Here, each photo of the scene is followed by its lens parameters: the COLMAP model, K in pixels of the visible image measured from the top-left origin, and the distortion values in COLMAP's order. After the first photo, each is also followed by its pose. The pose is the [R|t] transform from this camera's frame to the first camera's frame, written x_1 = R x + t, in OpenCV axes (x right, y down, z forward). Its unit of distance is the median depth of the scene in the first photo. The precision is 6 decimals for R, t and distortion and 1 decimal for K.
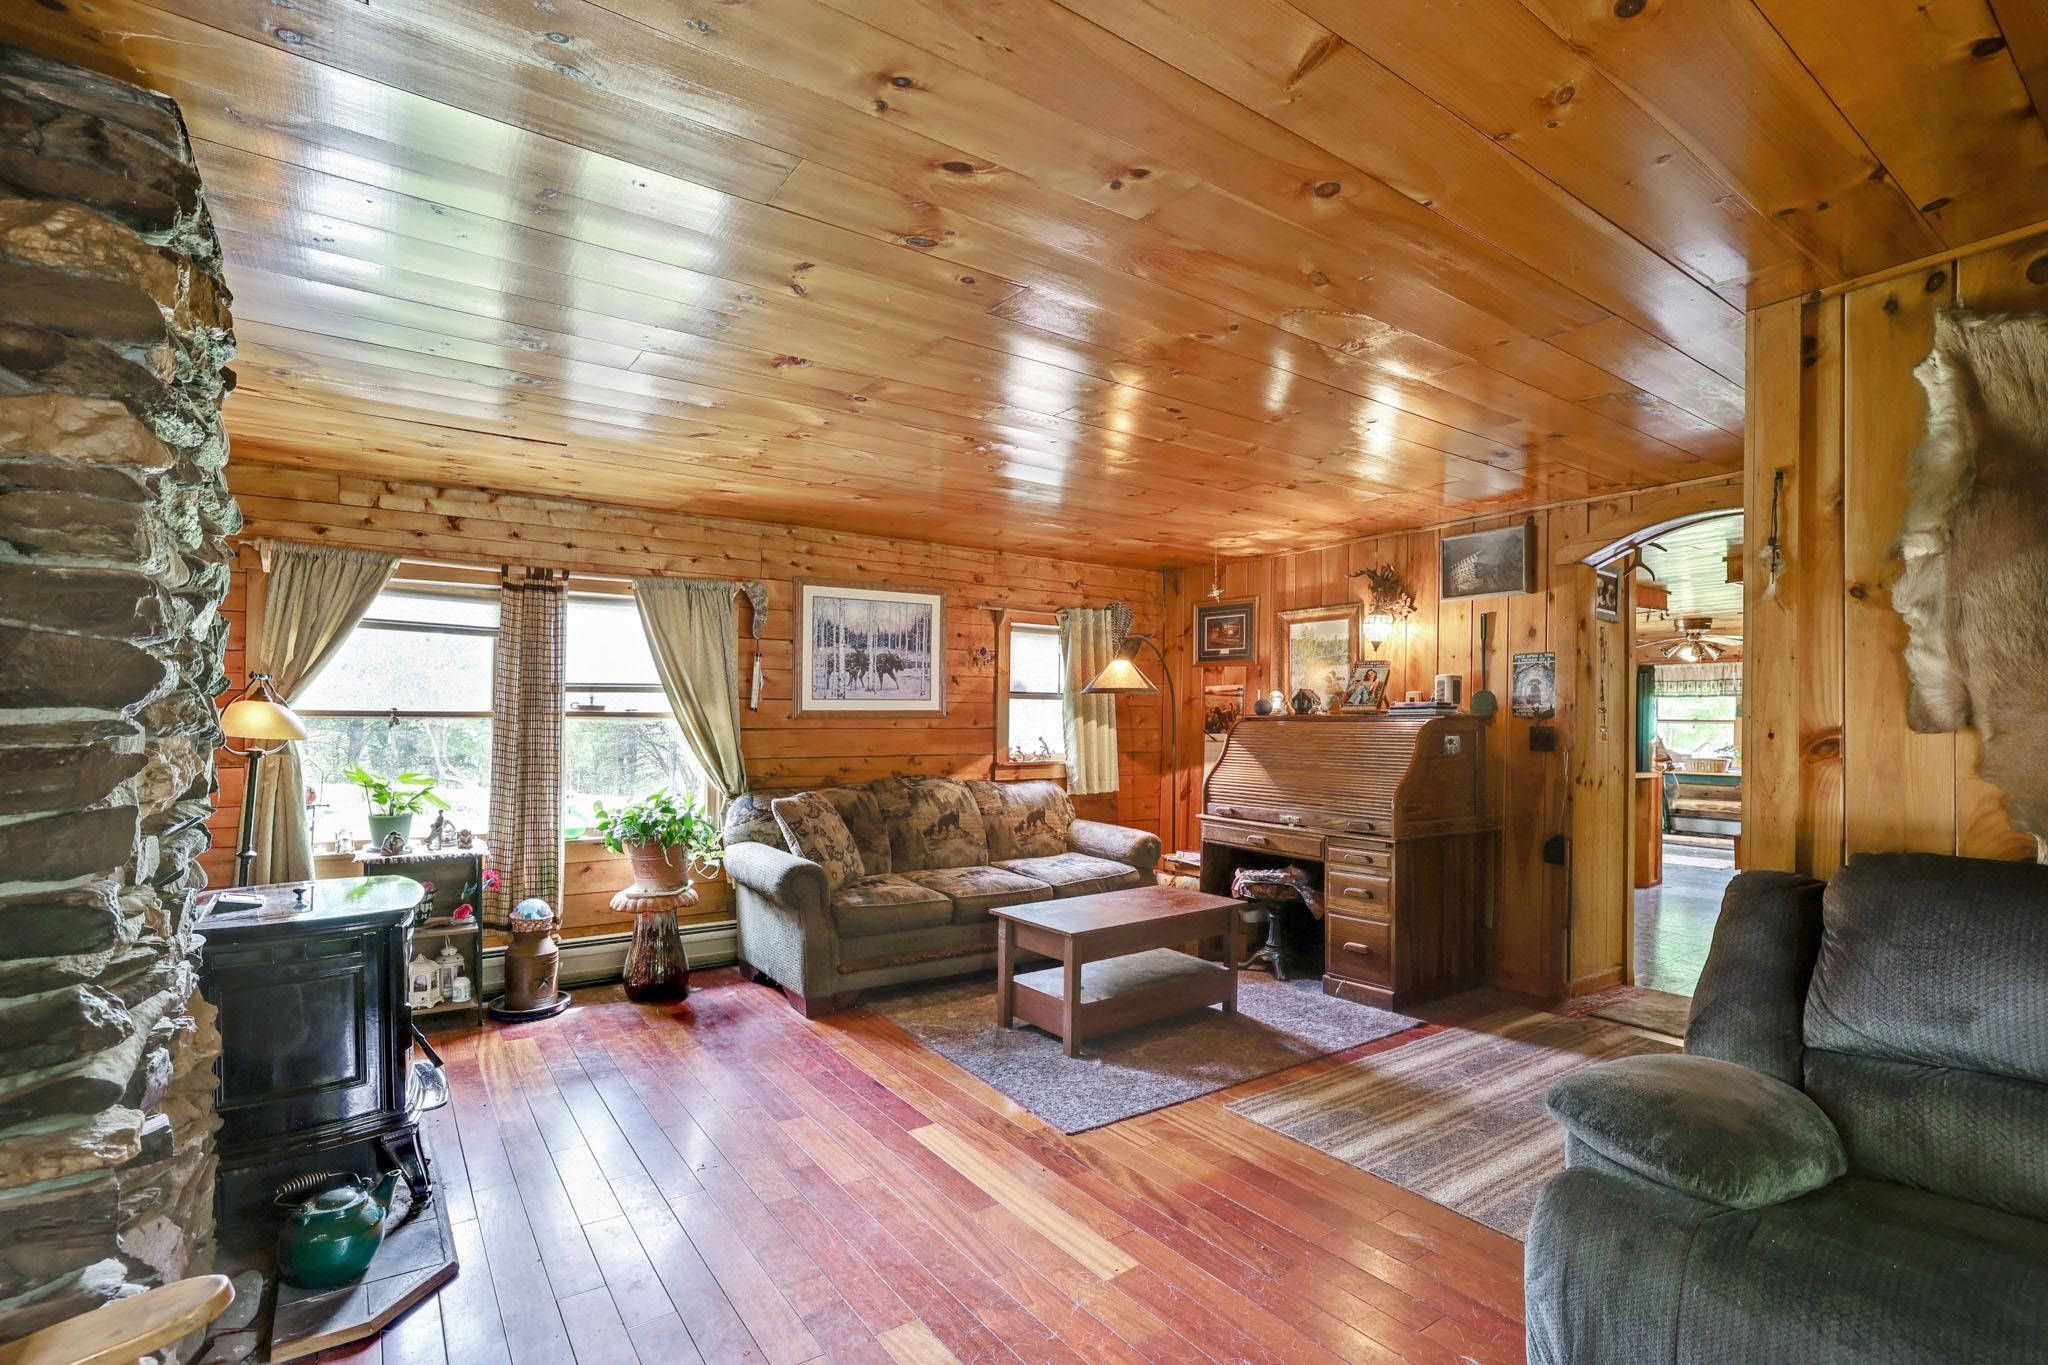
lens RADIAL K [[944.2, 0, 1016.8], [0, 944.2, 698.6], [0, 0, 1]] dist [-0.004514, -0.000260]
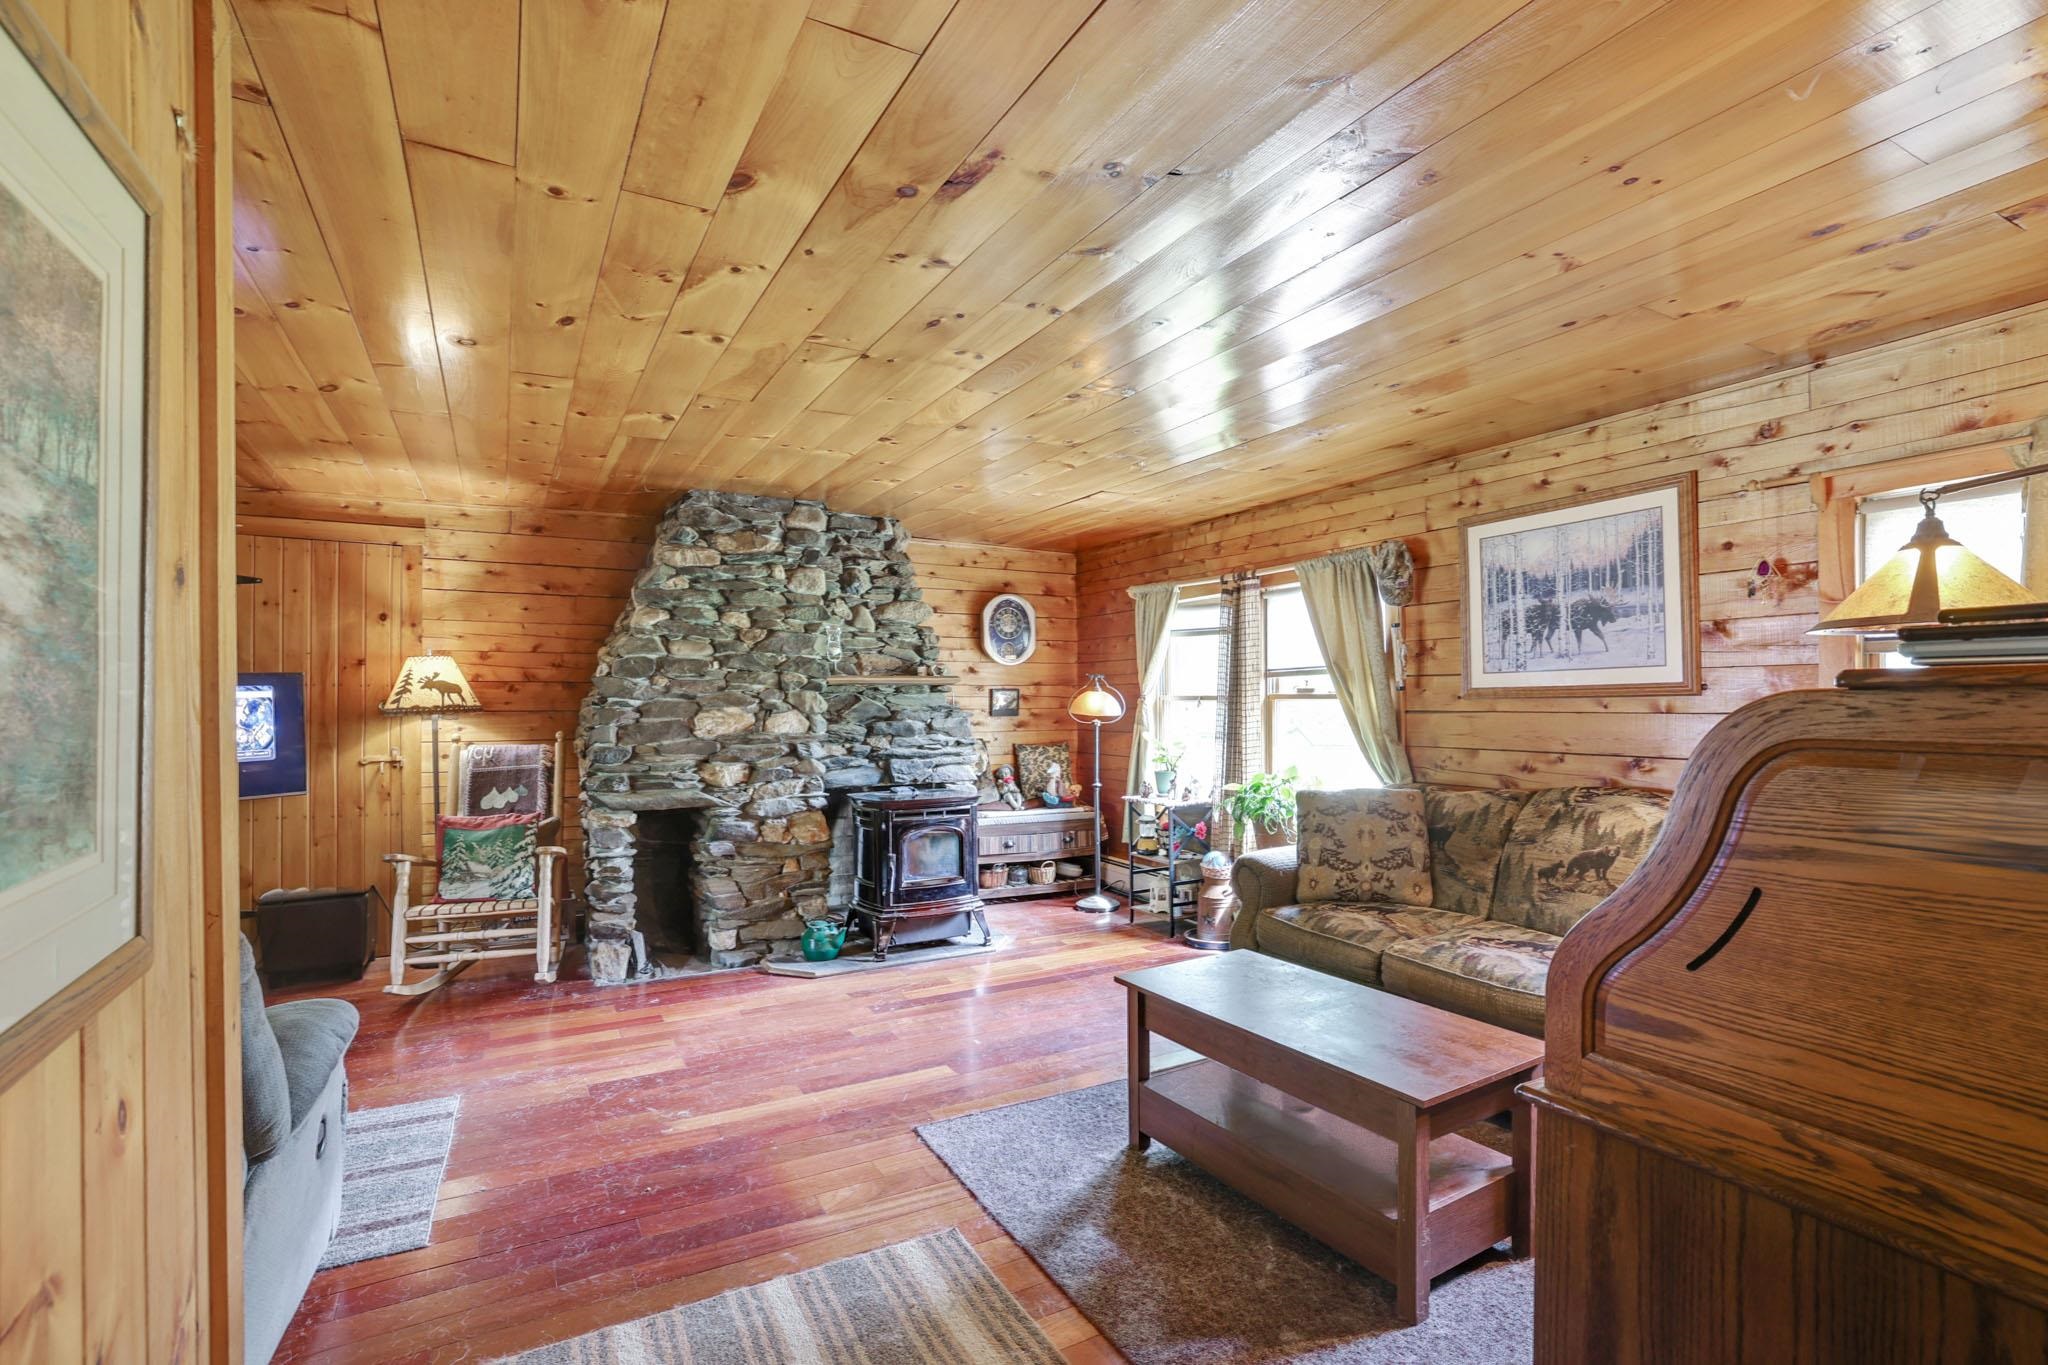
lens RADIAL K [[944.2, 0, 1014.2], [0, 944.2, 690.3], [0, 0, 1]] dist [-0.004514, -0.000260]
pose [[-0.114264, -0.009192, -0.993408, 0.578055], [0.030193, 0.999463, -0.012721, 0.012750], [0.992991, -0.031448, -0.113925, 0.693205]]
